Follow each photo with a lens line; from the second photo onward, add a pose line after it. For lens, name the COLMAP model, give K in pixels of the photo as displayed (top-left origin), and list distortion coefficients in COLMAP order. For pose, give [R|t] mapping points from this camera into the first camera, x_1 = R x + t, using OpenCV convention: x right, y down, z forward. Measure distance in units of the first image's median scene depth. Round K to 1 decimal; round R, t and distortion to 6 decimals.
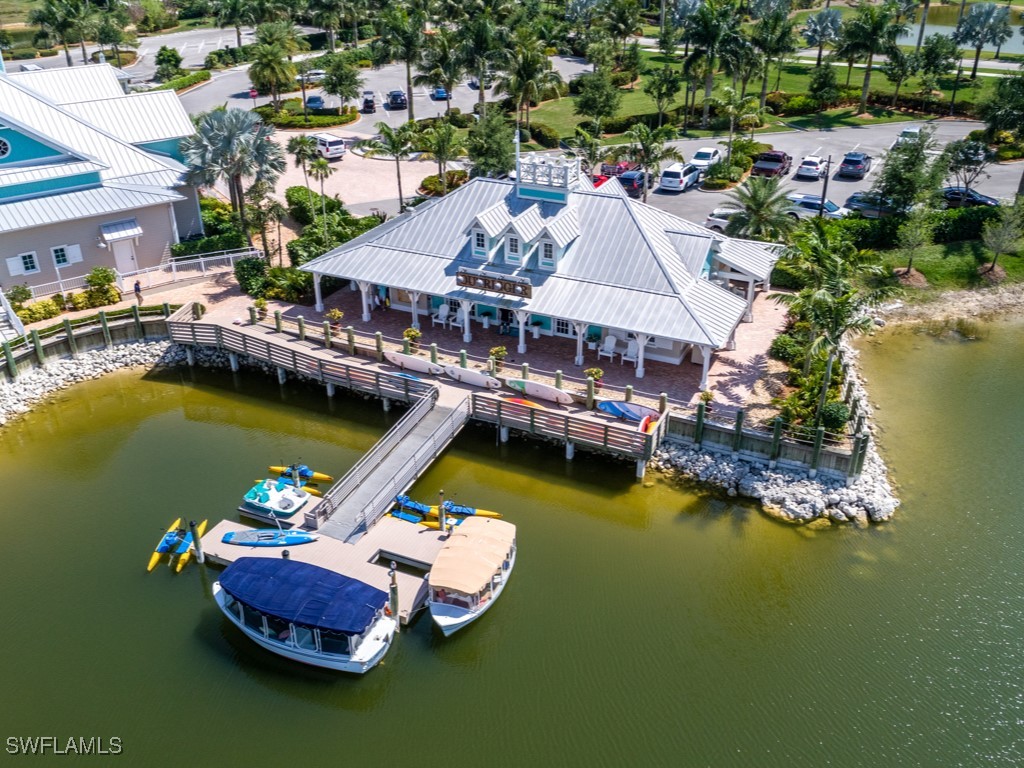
lens RADIAL K [[936.9, 0, 512.0], [0, 936.9, 384.0], [0, 0, 1]] dist [-0.004328, 0.004806]
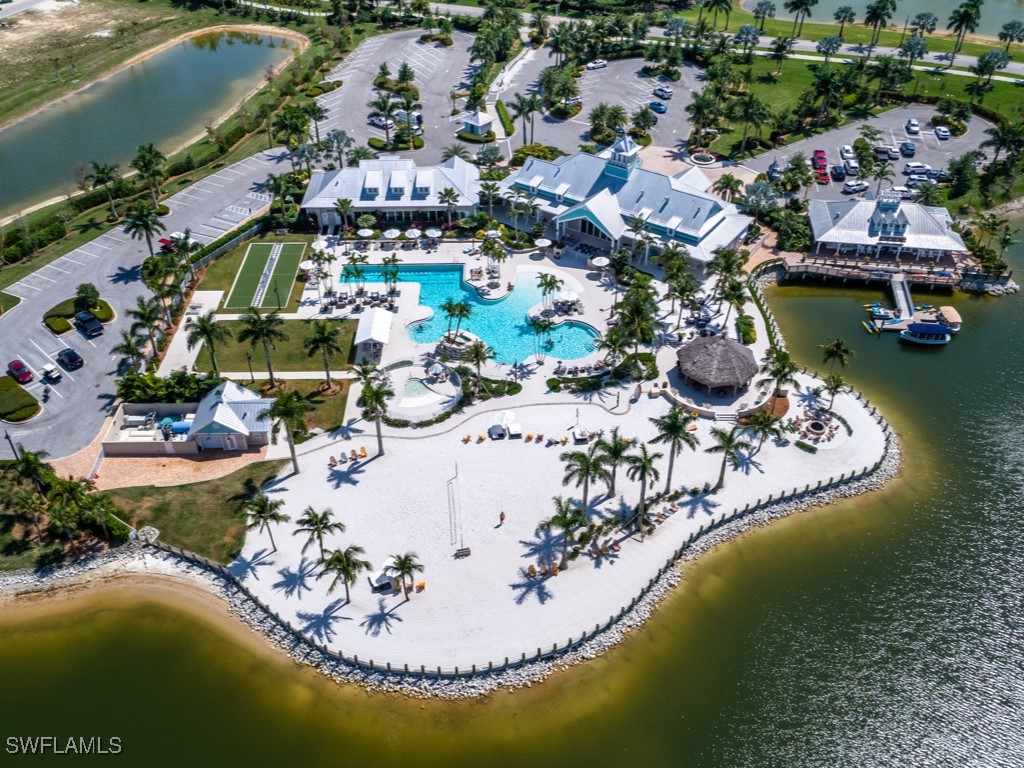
lens RADIAL K [[936.9, 0, 512.0], [0, 936.9, 384.0], [0, 0, 1]] dist [-0.004328, 0.004806]
pose [[0.950841, -0.184916, 0.248409, -2.066880], [0.139828, 0.972088, 0.188398, -0.396737], [-0.276314, -0.144402, 0.950157, -1.682408]]
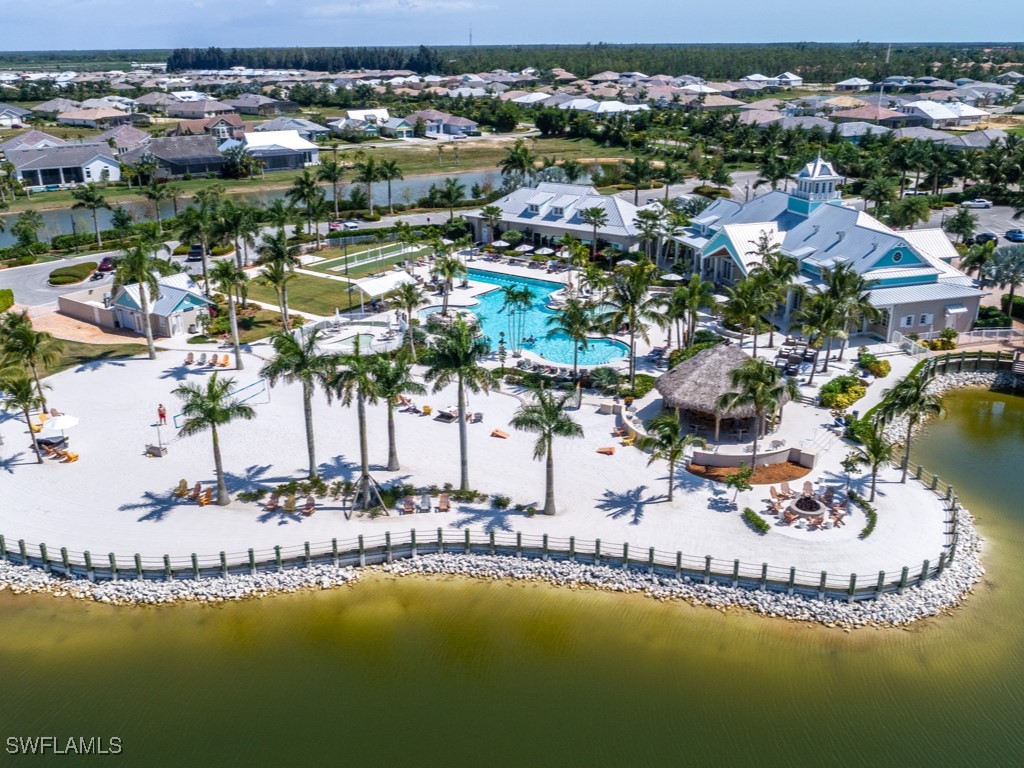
lens RADIAL K [[936.9, 0, 512.0], [0, 936.9, 384.0], [0, 0, 1]] dist [-0.004328, 0.004806]
pose [[0.938308, 0.112990, -0.326821, -0.693380], [-0.157795, 0.980879, -0.113916, 0.334964], [0.307701, 0.158459, 0.938196, -0.944233]]
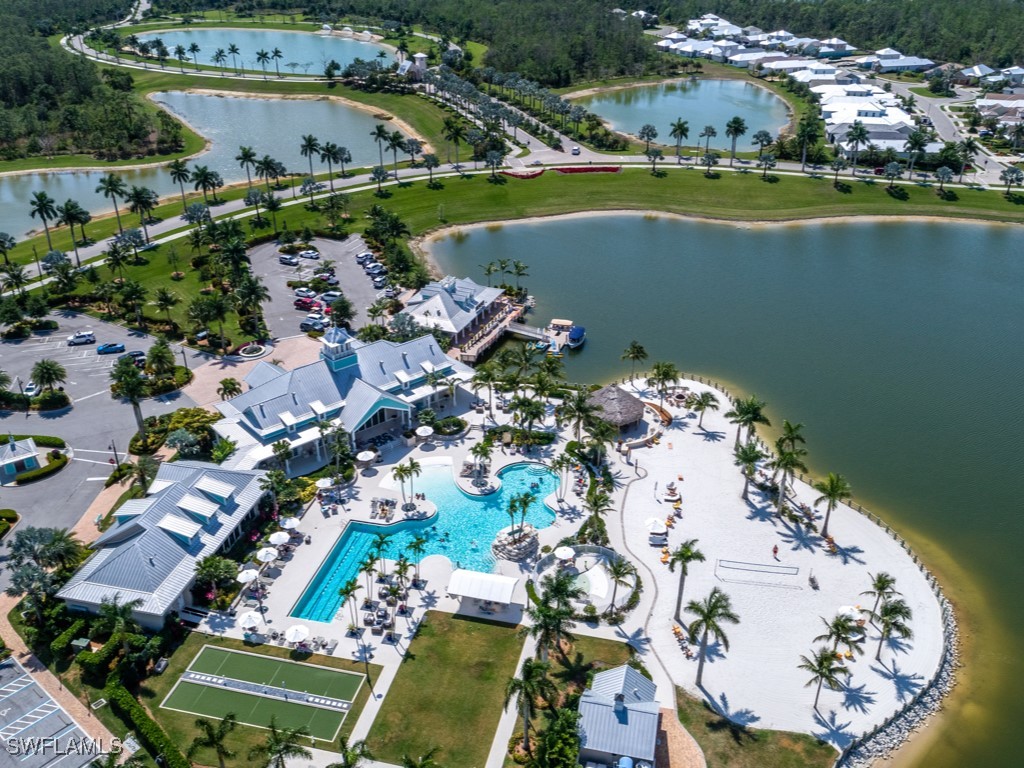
lens RADIAL K [[936.9, 0, 512.0], [0, 936.9, 384.0], [0, 0, 1]] dist [-0.004328, 0.004806]
pose [[-0.073892, -0.455180, 0.887328, -3.577555], [0.466342, 0.770714, 0.434195, -1.456737], [-0.881513, 0.445882, 0.155320, 0.397336]]
